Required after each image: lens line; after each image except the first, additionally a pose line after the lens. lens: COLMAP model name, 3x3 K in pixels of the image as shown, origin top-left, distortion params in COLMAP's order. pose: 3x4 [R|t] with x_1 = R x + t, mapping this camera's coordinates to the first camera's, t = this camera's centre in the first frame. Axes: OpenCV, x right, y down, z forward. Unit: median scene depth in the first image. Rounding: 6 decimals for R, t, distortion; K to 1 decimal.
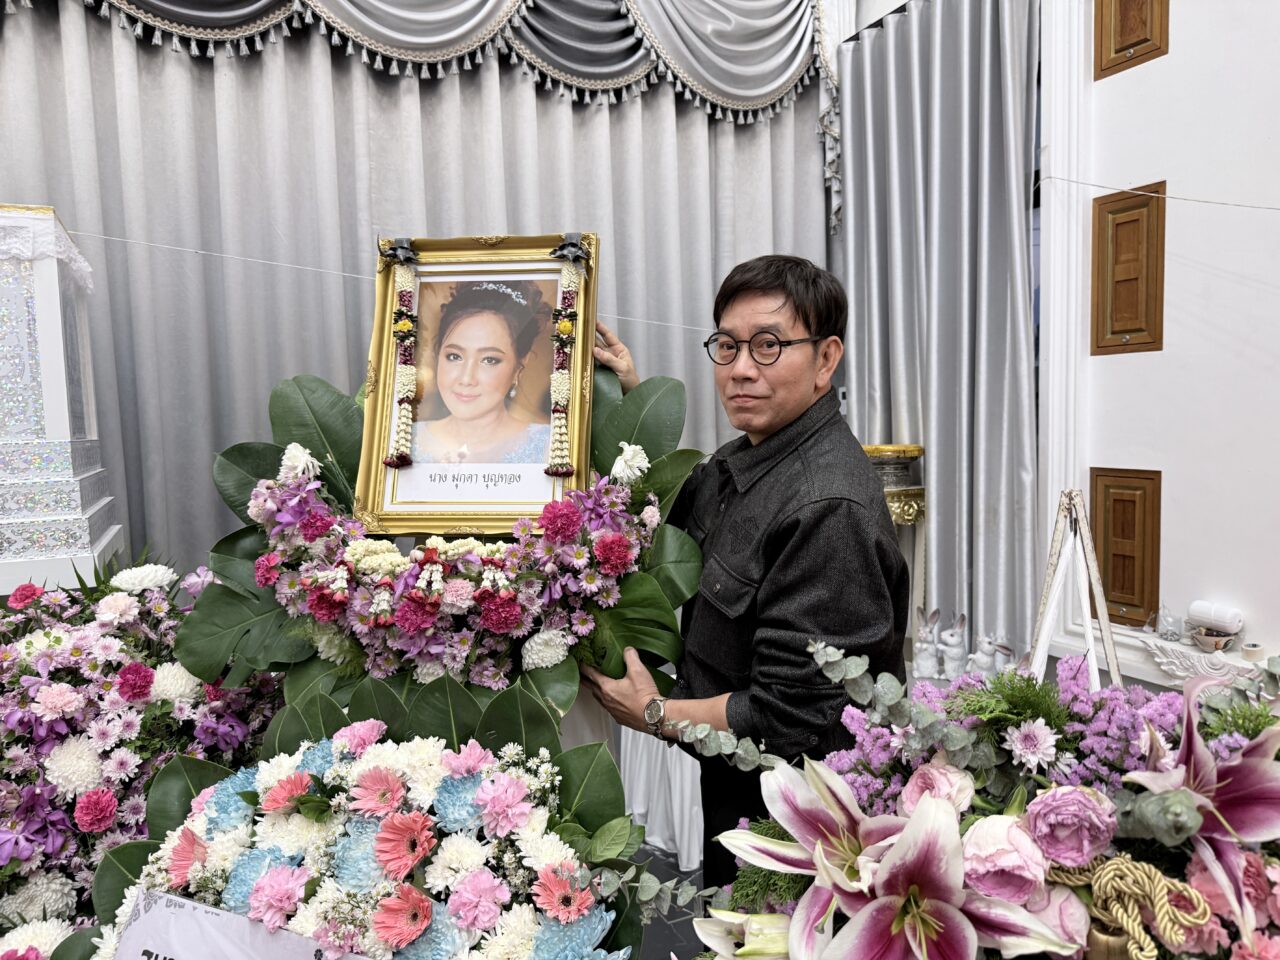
lens RADIAL K [[939.3, 0, 634.4], [0, 939.3, 475.3], [0, 0, 1]] dist [0.004639, -0.013655]
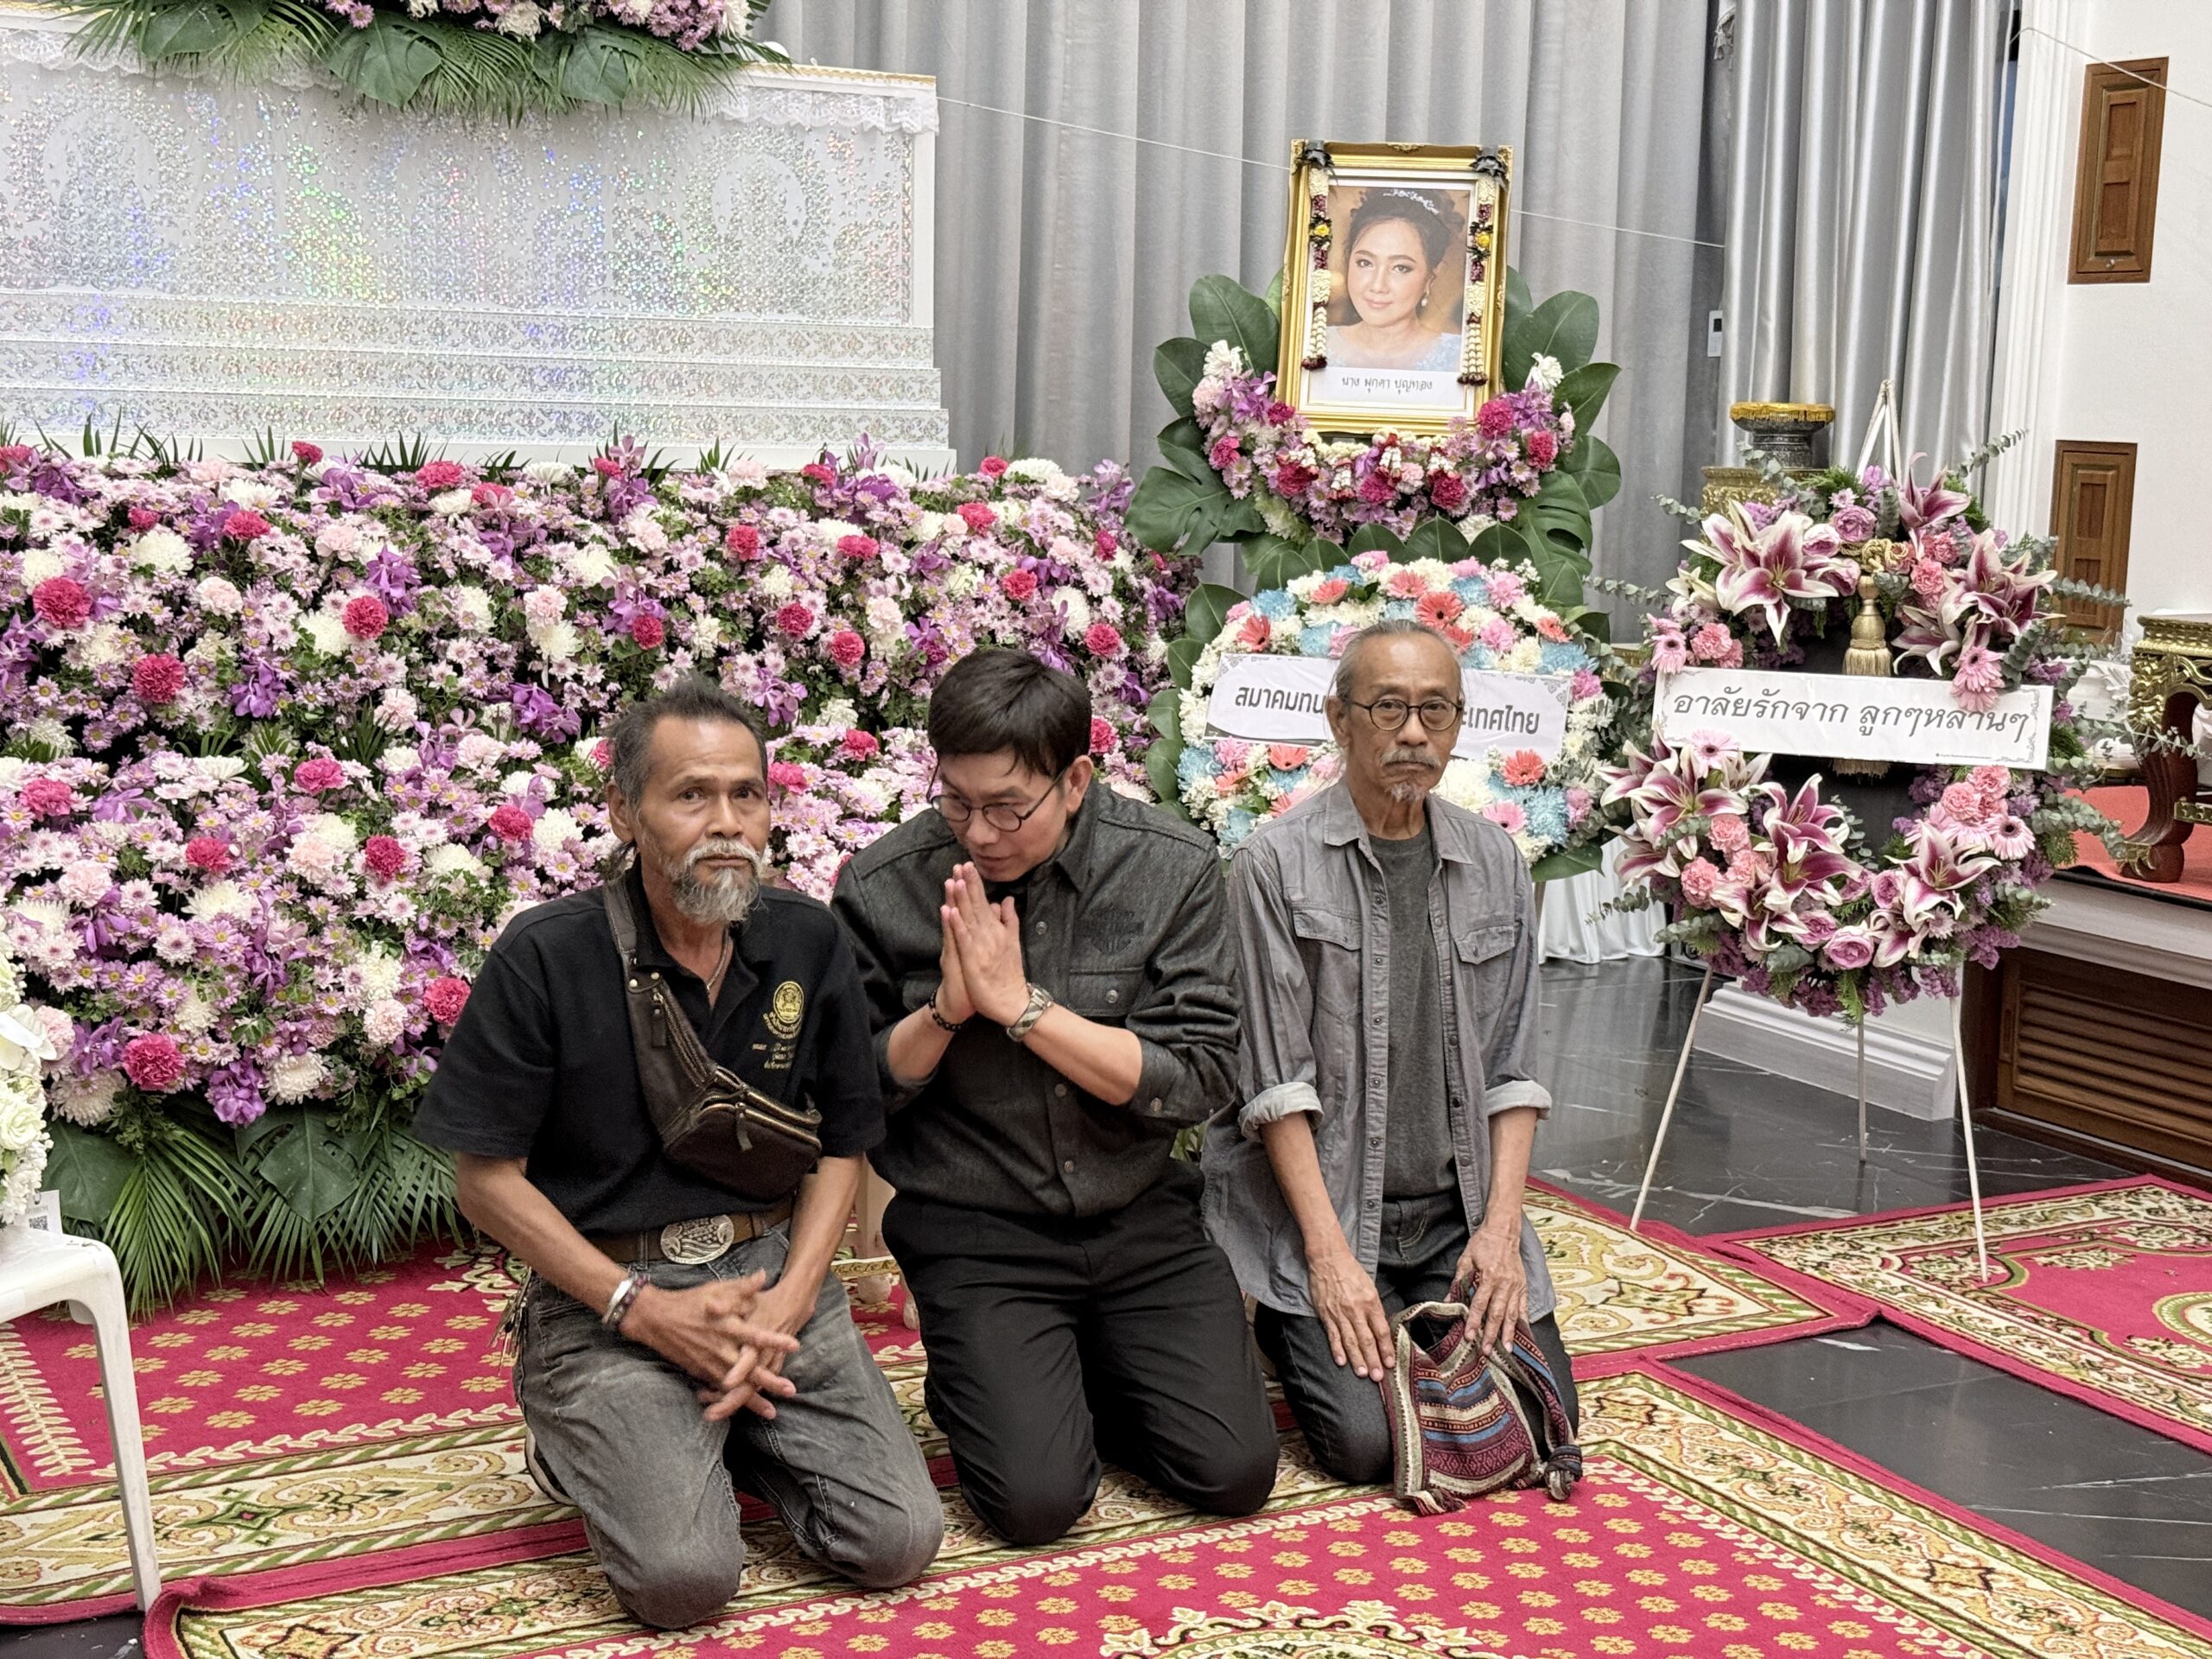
lens RADIAL K [[3073.5, 0, 1103.6], [0, 3073.5, 842.3], [0, 0, 1]] dist [0.043675, 0.000000]
pose [[0.997749, 0.041742, 0.052483, -0.632821], [-0.046170, 0.995207, 0.086209, 0.226702], [-0.048633, -0.088438, 0.994894, -2.390339]]
